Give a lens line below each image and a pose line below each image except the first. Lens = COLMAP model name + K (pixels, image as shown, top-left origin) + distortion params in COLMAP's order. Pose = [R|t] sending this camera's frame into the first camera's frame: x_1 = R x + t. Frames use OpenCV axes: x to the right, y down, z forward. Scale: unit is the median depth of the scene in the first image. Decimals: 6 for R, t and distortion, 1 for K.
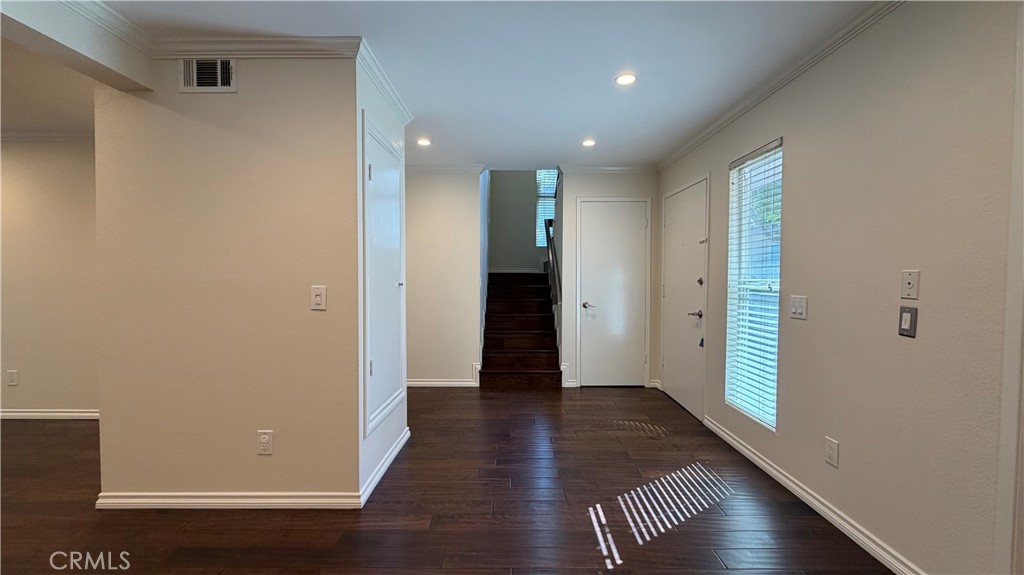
lens RADIAL K [[407.6, 0, 514.1], [0, 407.6, 284.7], [0, 0, 1]] dist [0.001222, -0.000233]
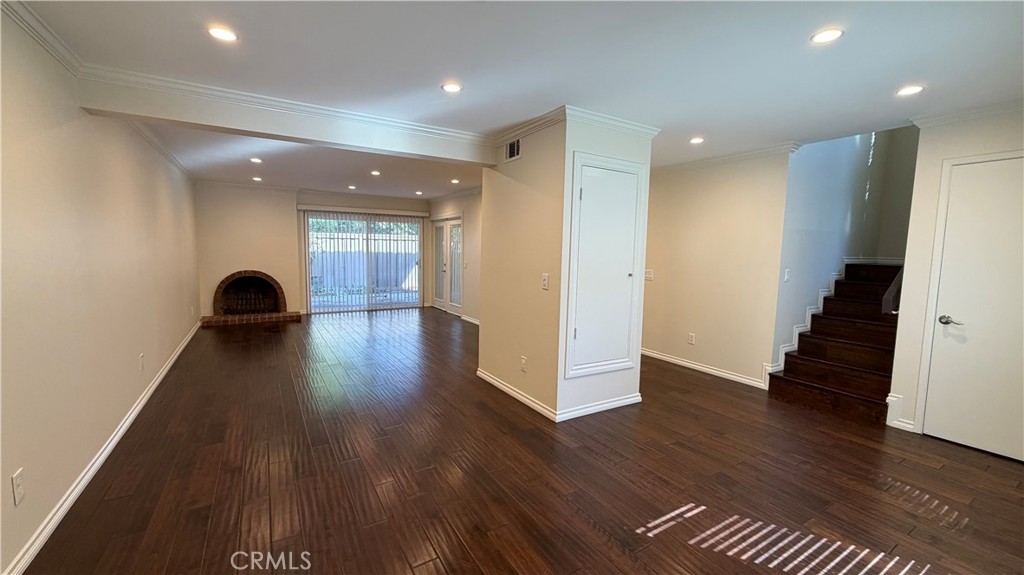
lens RADIAL K [[407.6, 0, 511.6], [0, 407.6, 287.9], [0, 0, 1]] dist [0.001222, -0.000233]
pose [[0.518644, 0.086888, -0.850564, 0.755675], [-0.036882, 0.996170, 0.079274, -0.060392], [0.854194, -0.009745, 0.519862, 0.073045]]
